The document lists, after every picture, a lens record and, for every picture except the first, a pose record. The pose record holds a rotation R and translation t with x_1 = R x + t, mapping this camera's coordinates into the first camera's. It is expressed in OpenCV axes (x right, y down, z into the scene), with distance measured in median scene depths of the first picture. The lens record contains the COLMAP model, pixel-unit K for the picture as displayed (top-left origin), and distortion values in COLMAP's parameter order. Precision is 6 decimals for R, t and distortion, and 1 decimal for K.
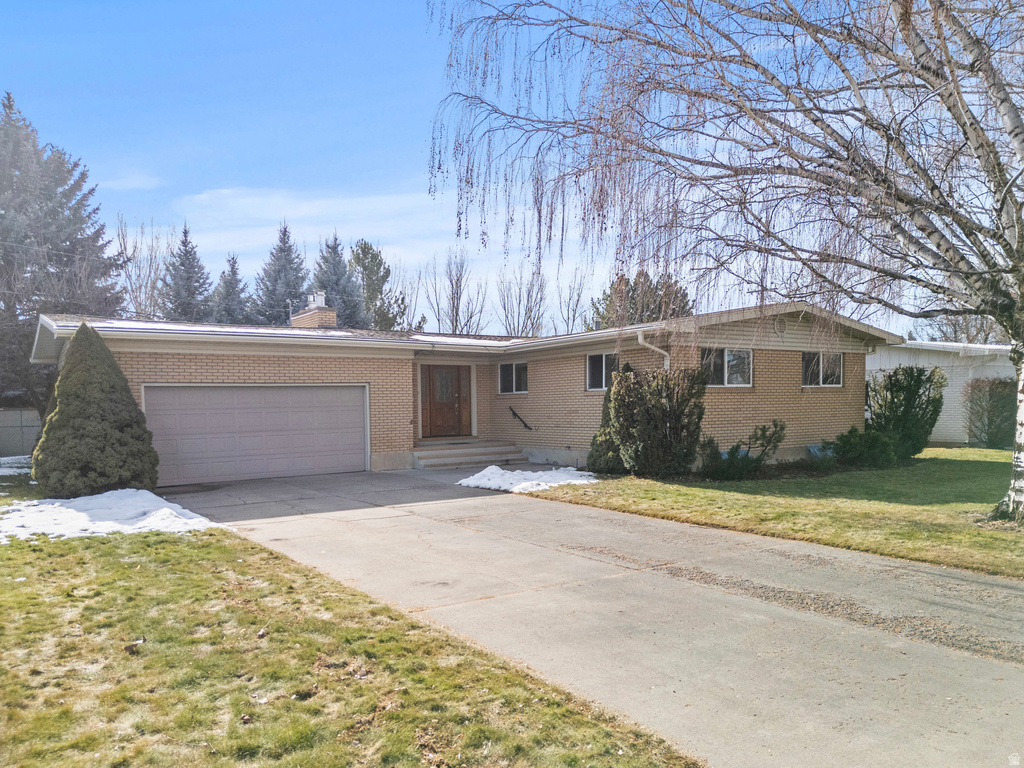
lens RADIAL K [[726.7, 0, 514.6], [0, 726.7, 387.2], [0, 0, 1]] dist [0.034924, -0.006275]
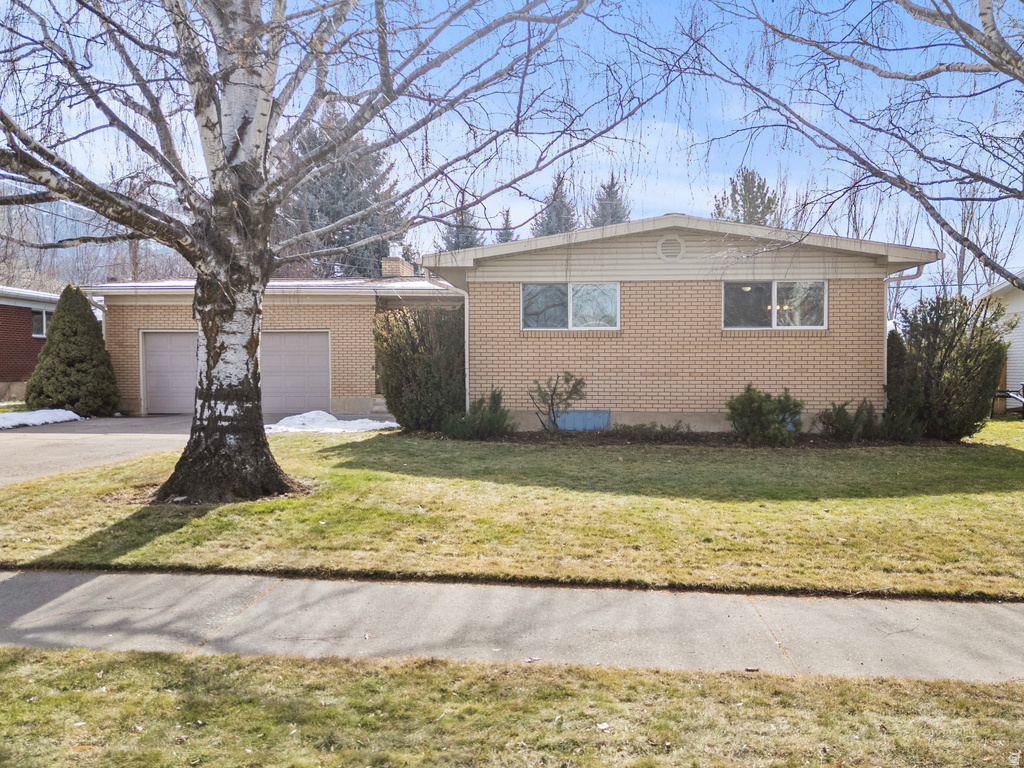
lens RADIAL K [[726.7, 0, 513.5], [0, 726.7, 379.2], [0, 0, 1]] dist [0.034924, -0.006275]
pose [[0.810612, 0.034883, -0.584544, 0.650534], [-0.001087, 0.998312, 0.058069, 0.005782], [0.585583, -0.046436, 0.809281, 0.297442]]
